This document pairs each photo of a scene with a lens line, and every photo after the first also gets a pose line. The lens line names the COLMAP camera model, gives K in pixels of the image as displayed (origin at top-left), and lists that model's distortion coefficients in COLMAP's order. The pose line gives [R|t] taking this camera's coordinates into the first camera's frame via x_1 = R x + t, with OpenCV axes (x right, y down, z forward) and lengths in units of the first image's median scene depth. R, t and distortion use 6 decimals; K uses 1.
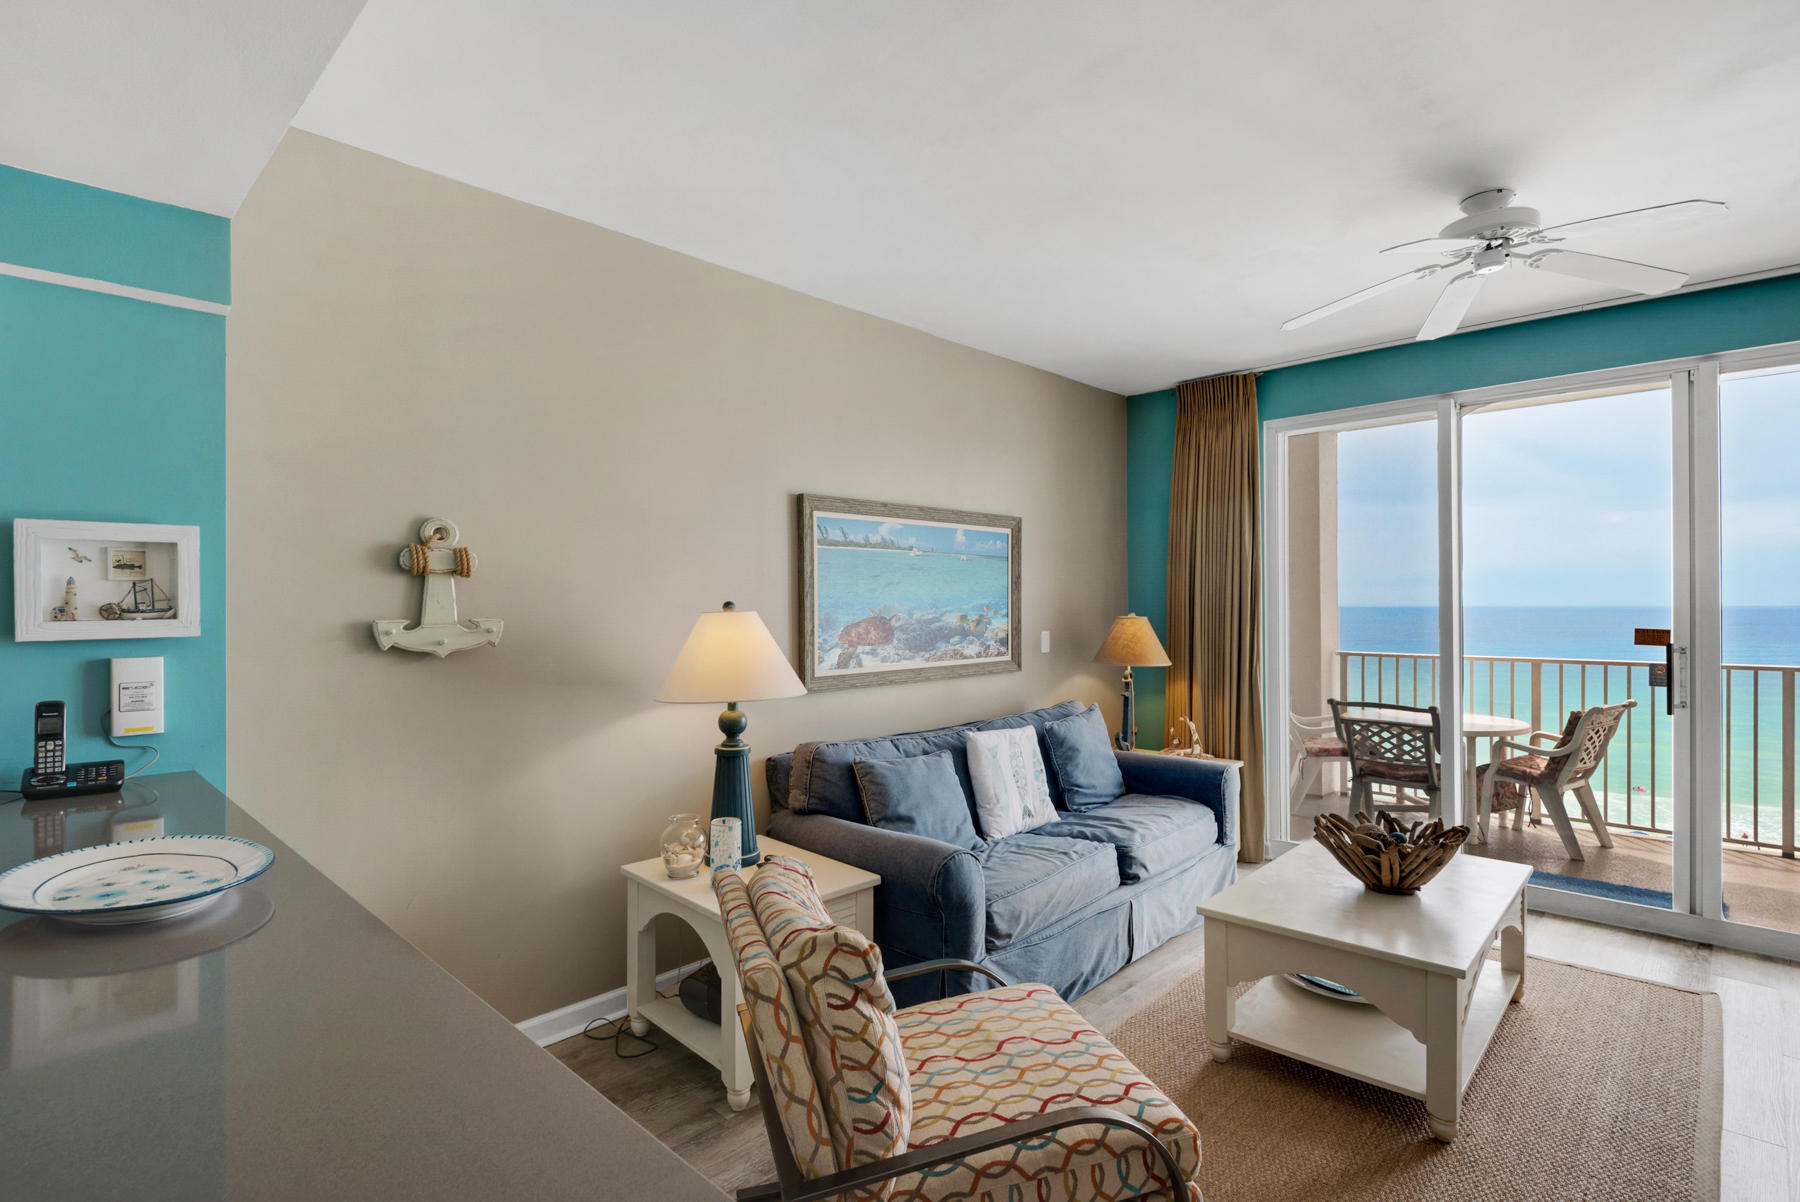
lens RADIAL K [[874.4, 0, 912.8], [0, 874.4, 598.9], [0, 0, 1]] dist [-0.001760, -0.000992]
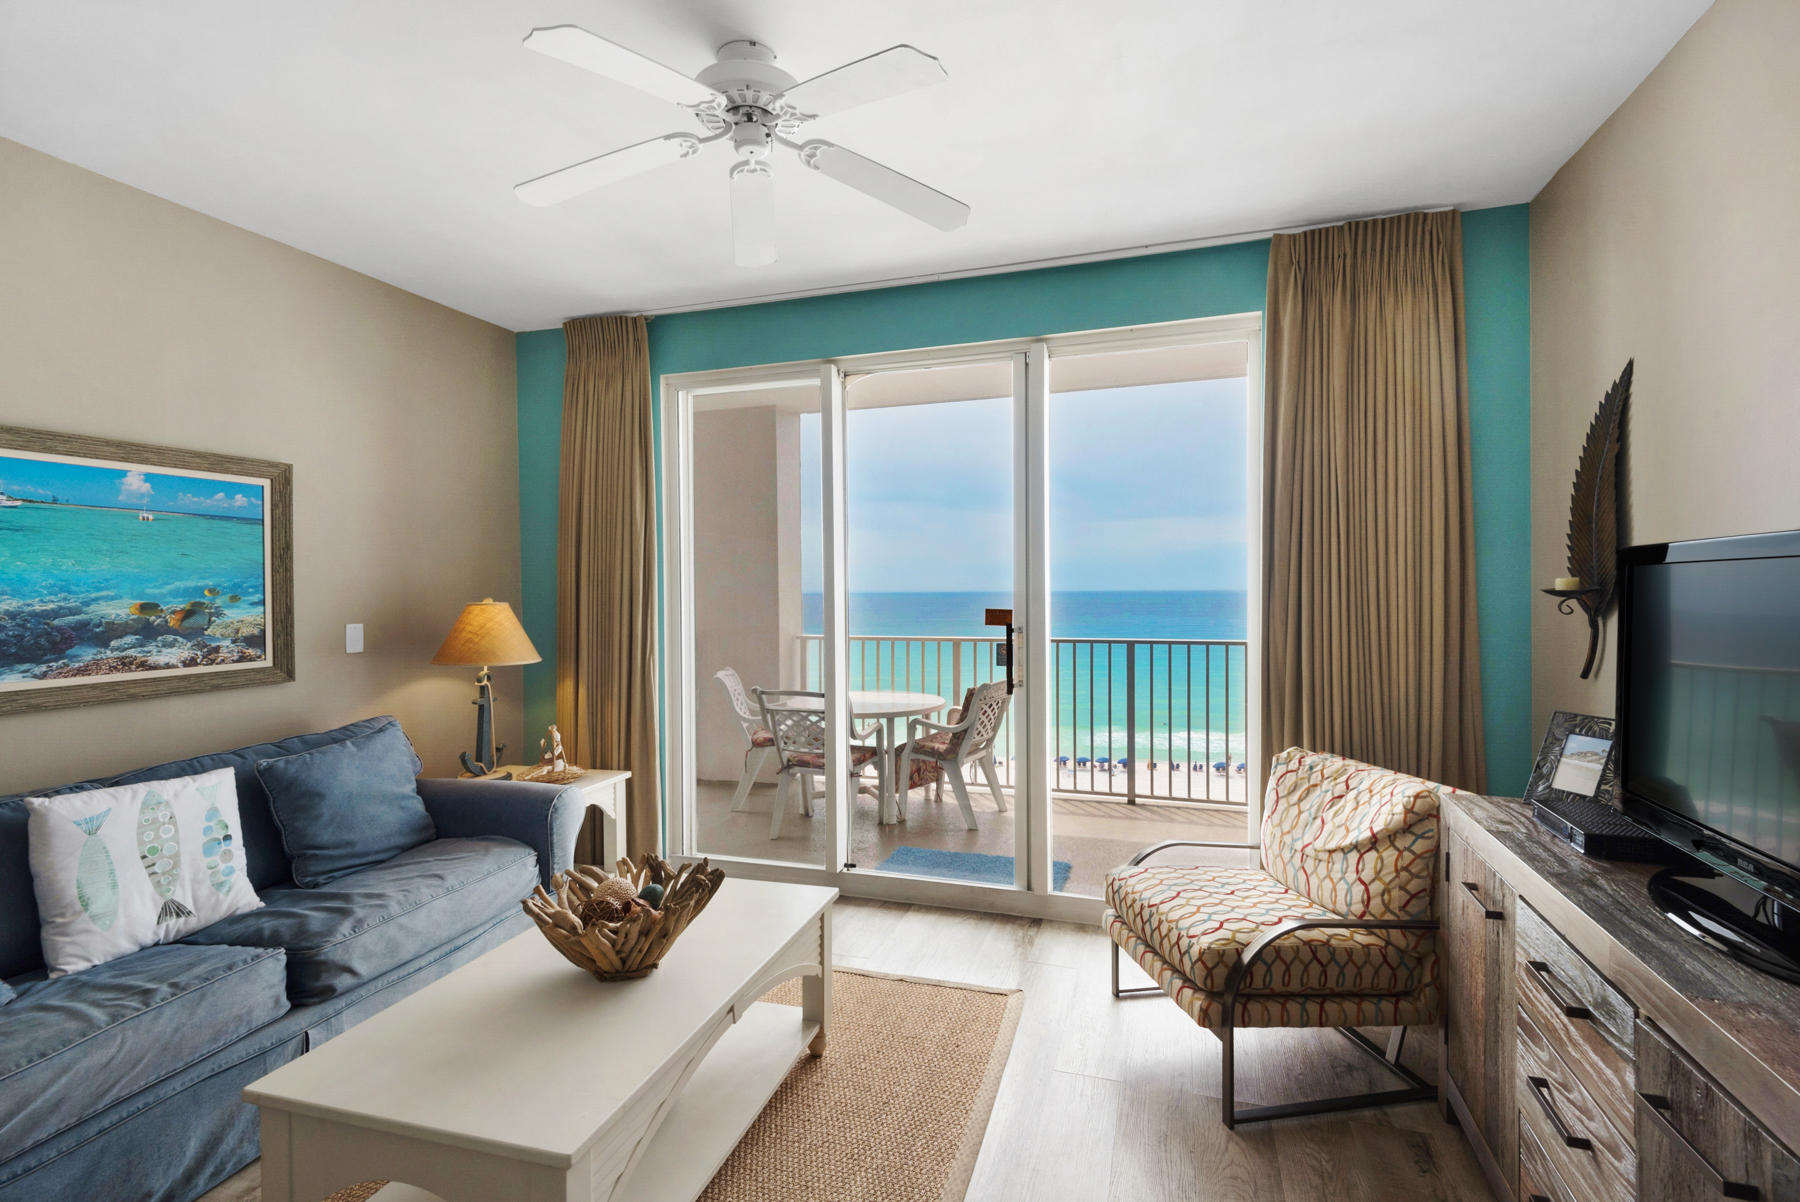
lens RADIAL K [[832.1, 0, 938.2], [0, 832.1, 597.5], [0, 0, 1]] dist [0.000643, 0.000232]
pose [[0.874798, -0.008354, 0.484416, 0.318979], [0.001285, 0.999888, 0.014923, 0.006476], [-0.484486, -0.012432, 0.874711, 0.191698]]
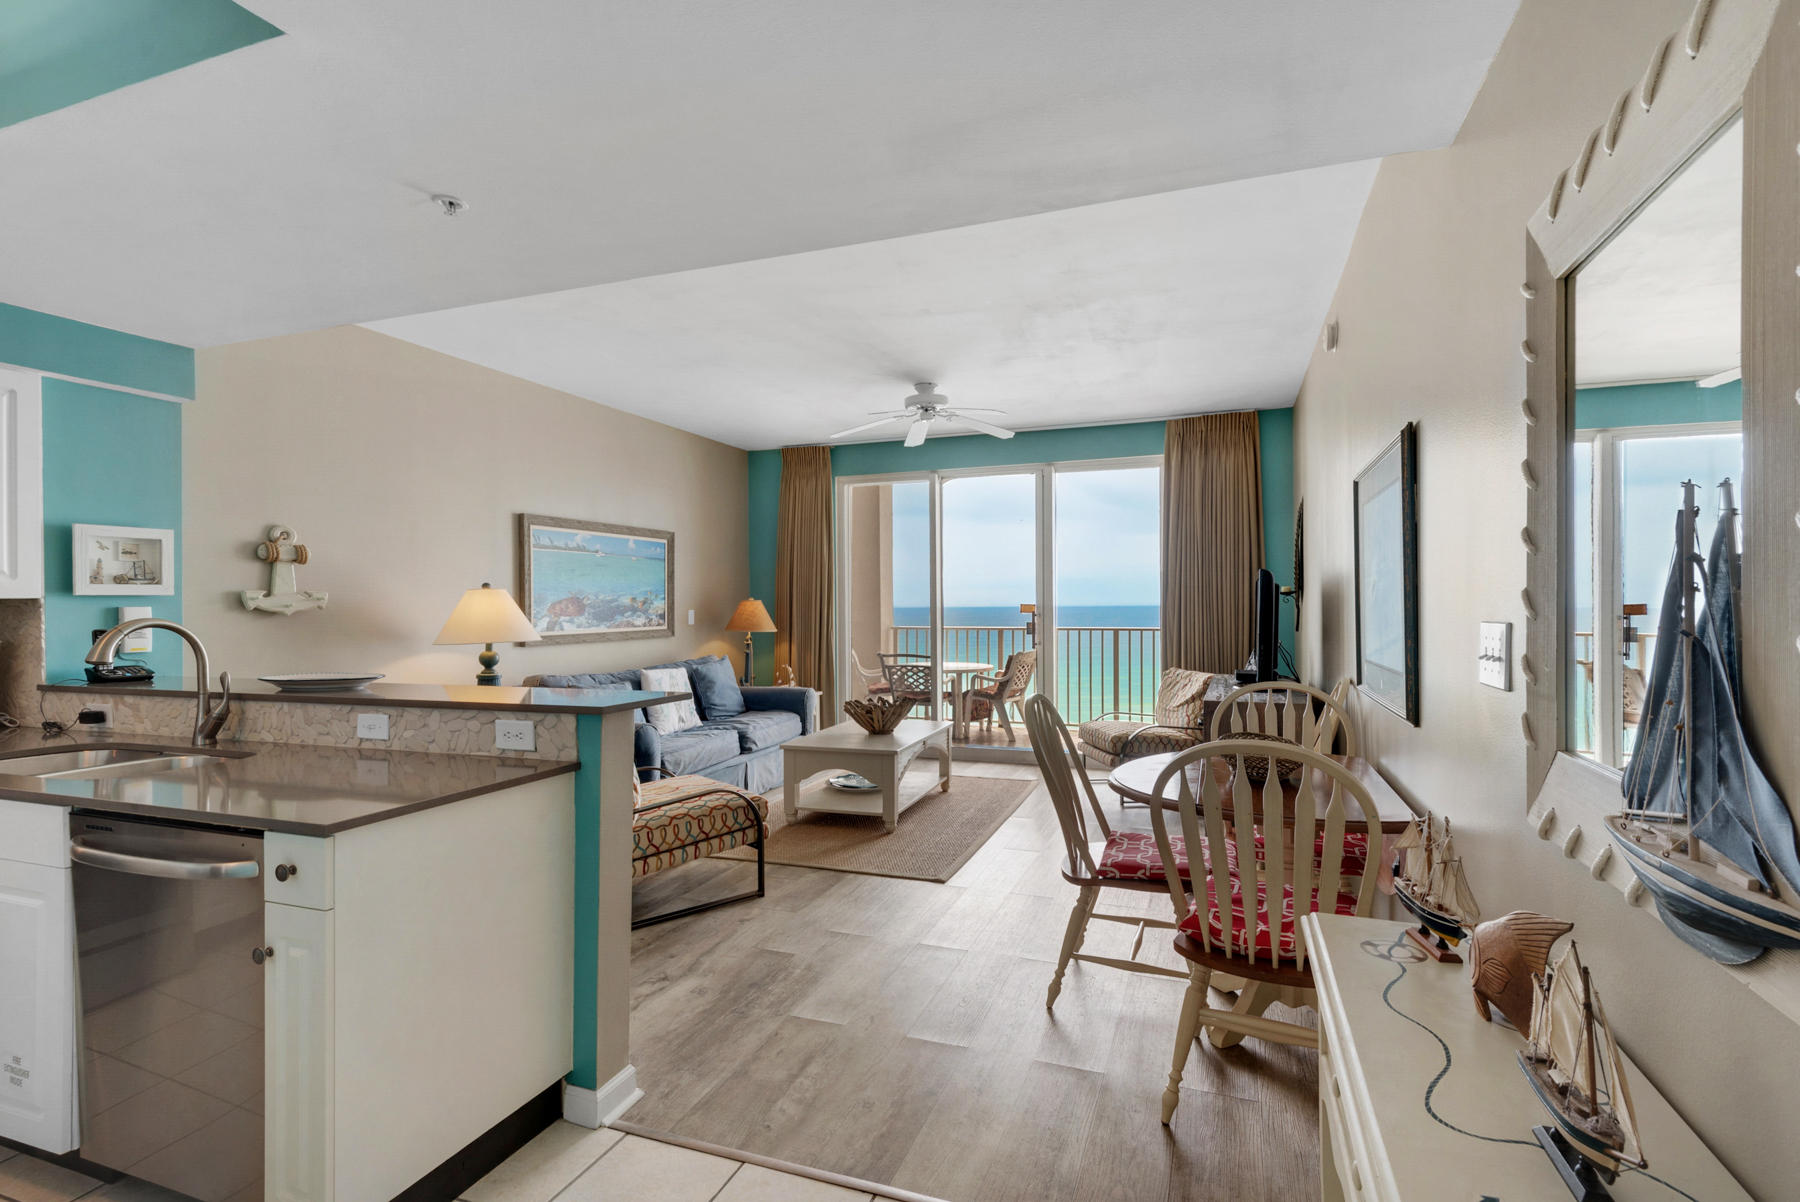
lens RADIAL K [[845.3, 0, 976.1], [0, 845.3, 602.3], [0, 0, 1]] dist [0.039769, -0.026251]
pose [[0.884927, -0.004097, 0.465711, -0.114838], [0.004425, 0.999990, 0.000388, 0.033267], [-0.465708, 0.001718, 0.884937, -0.624367]]
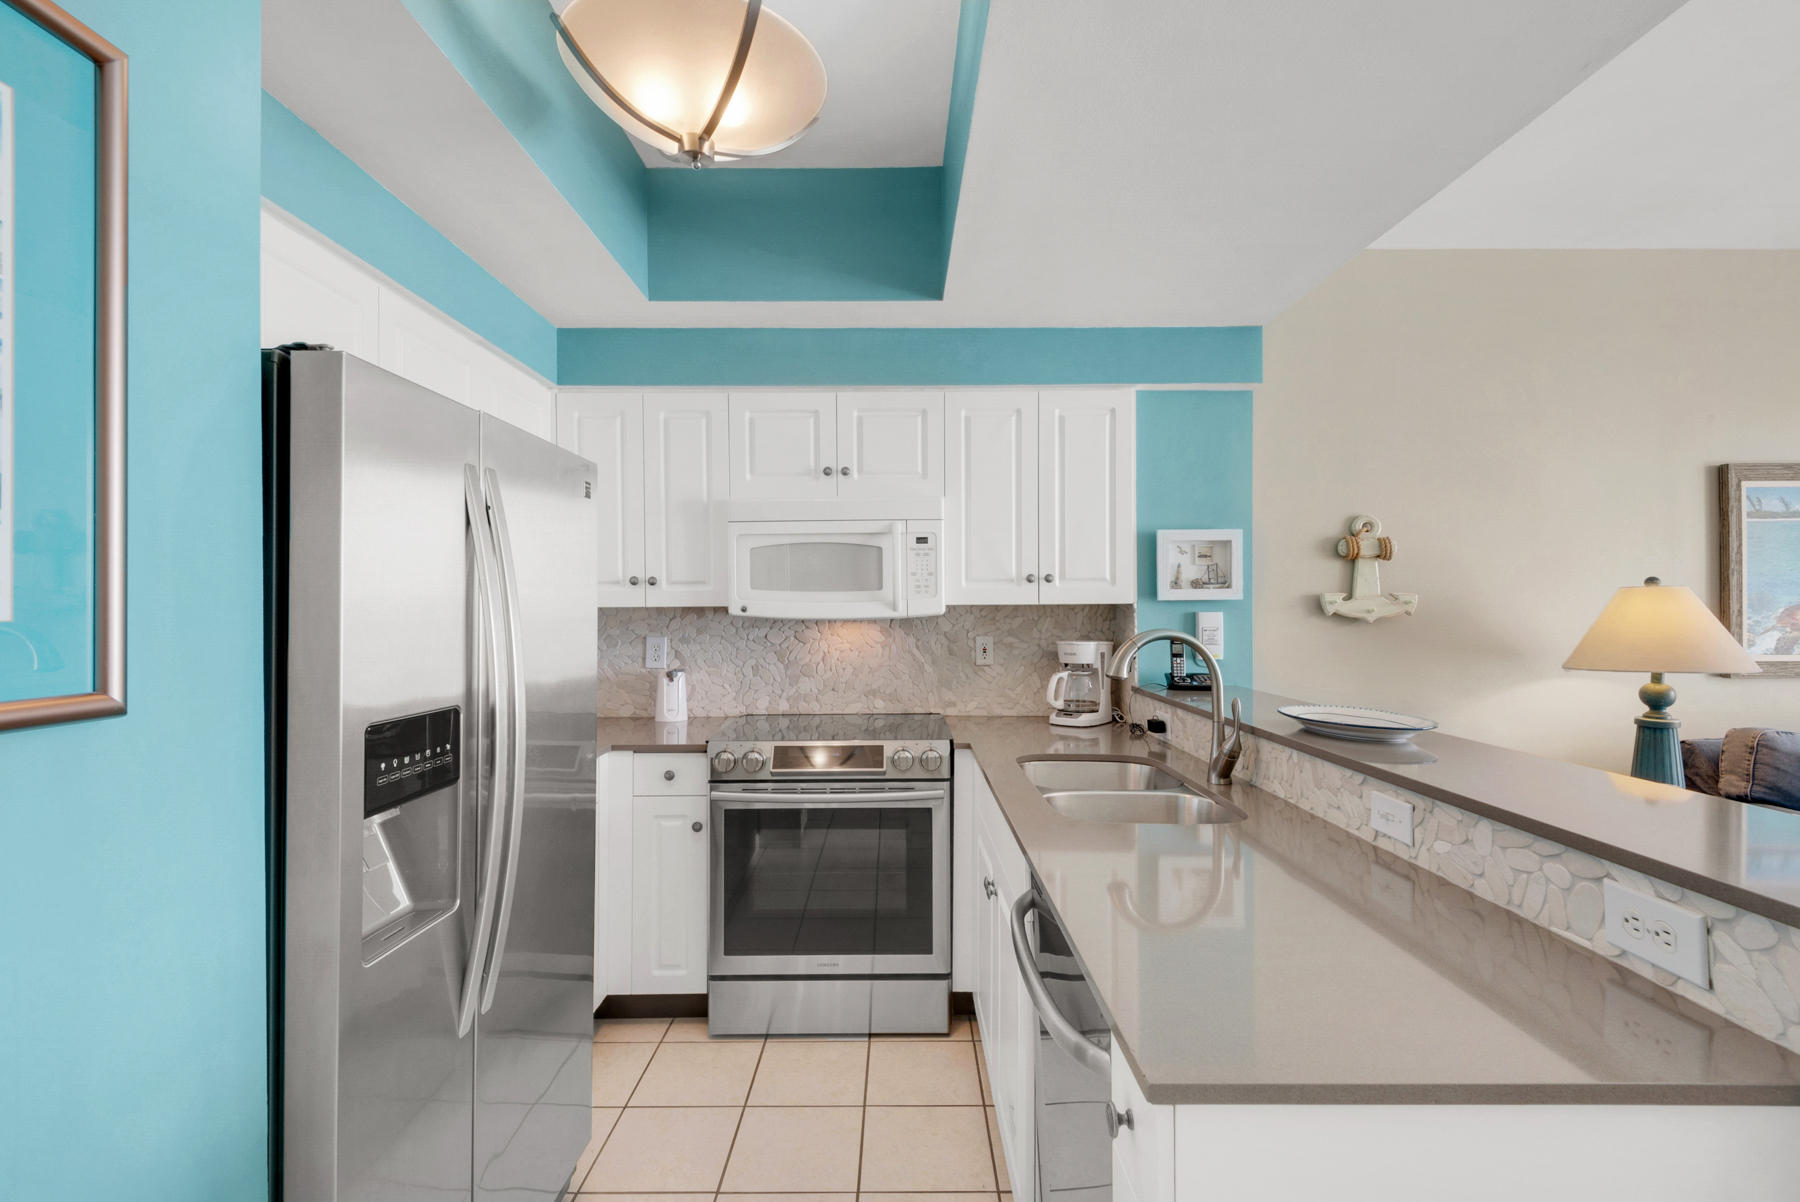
lens RADIAL K [[823.6, 0, 900.0], [0, 823.6, 601.0], [0, 0, 1]] dist [0.034023, -0.016303]
pose [[0.698919, -0.002686, -0.715196, -0.098490], [0.001948, 0.999996, -0.001851, 0.024889], [0.715198, -0.000100, 0.698922, -0.247941]]
